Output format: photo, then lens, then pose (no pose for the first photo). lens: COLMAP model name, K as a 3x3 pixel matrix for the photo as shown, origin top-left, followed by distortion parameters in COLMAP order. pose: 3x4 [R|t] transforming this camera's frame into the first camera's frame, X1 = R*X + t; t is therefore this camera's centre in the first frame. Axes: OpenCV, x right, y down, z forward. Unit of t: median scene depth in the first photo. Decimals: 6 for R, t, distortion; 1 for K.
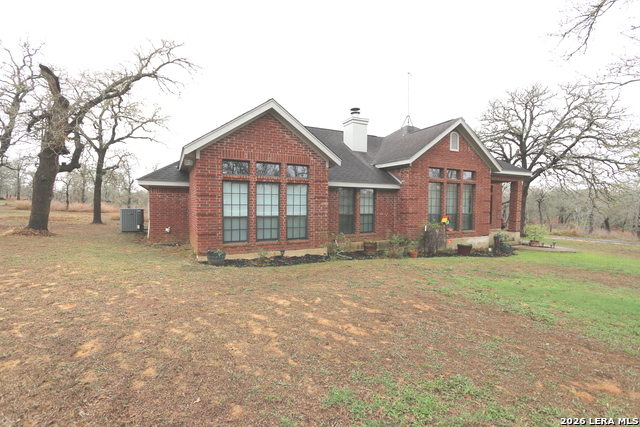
lens RADIAL K [[295.8, 0, 321.4], [0, 295.8, 213.3], [0, 0, 1]] dist [-0.014612, -0.000098]
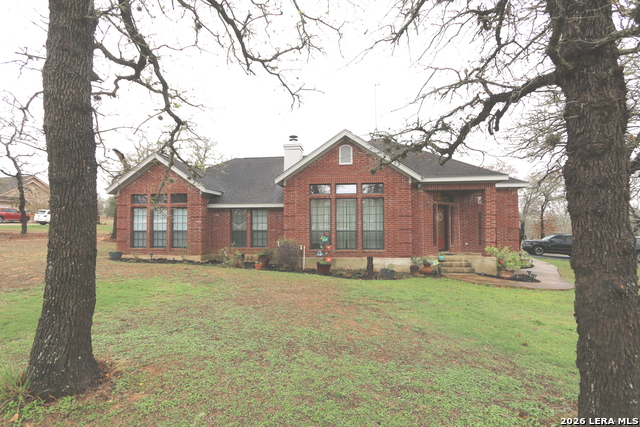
lens RADIAL K [[292.0, 0, 326.3], [0, 292.0, 212.5], [0, 0, 1]] dist [-0.016994, 0.002285]
pose [[0.820617, -0.026975, -0.570842, 1.182647], [-0.007901, 0.998254, -0.058532, -0.002071], [0.571424, 0.052543, 0.818971, 0.260546]]
